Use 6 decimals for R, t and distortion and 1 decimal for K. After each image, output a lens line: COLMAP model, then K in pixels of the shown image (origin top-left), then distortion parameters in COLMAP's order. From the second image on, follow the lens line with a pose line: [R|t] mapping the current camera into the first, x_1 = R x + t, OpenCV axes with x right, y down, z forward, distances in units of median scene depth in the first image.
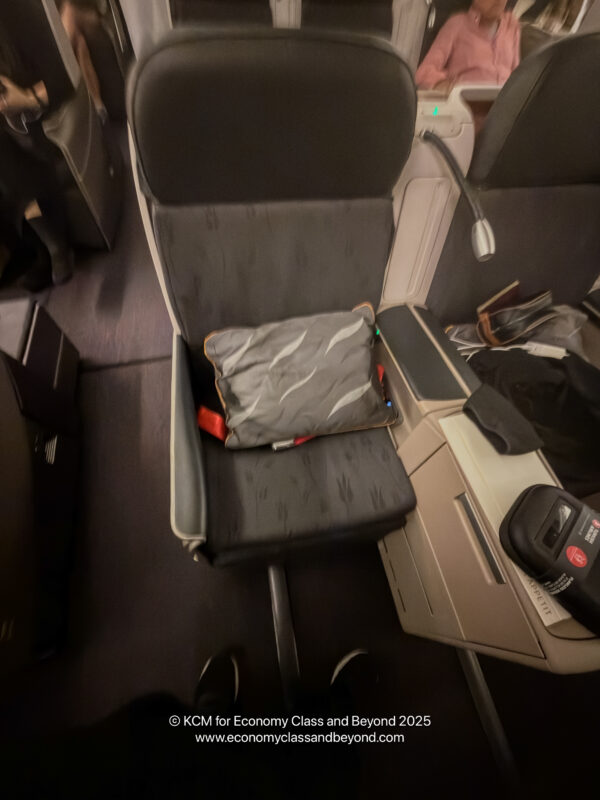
lens RADIAL K [[319.8, 0, 297.8], [0, 319.8, 395.0], [0, 0, 1]] dist [-0.002674, 0.000703]
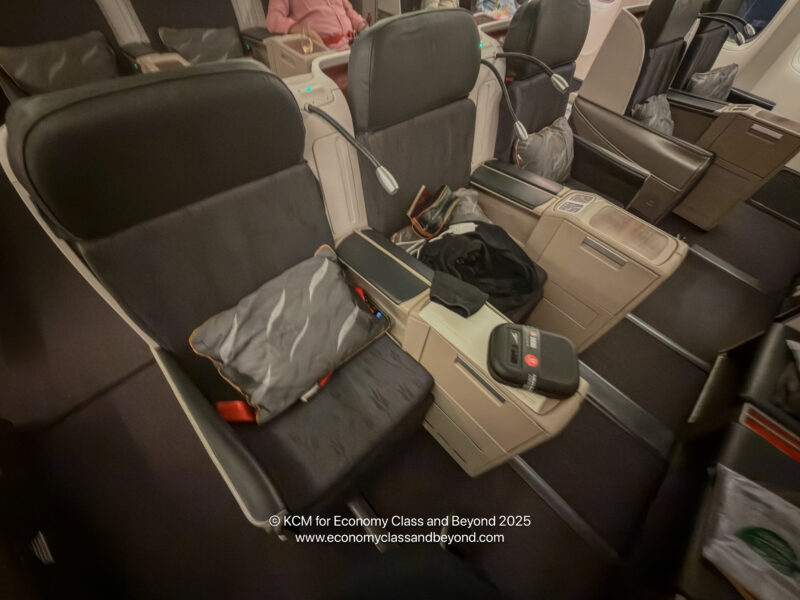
lens RADIAL K [[319.8, 0, 396.9], [0, 319.8, 297.1], [0, 0, 1]] dist [-0.002674, 0.000703]
pose [[0.843987, -0.422608, 0.330284, -0.020428], [0.433950, 0.899929, 0.042598, -0.057992], [-0.315235, 0.107375, 0.942920, -0.144504]]
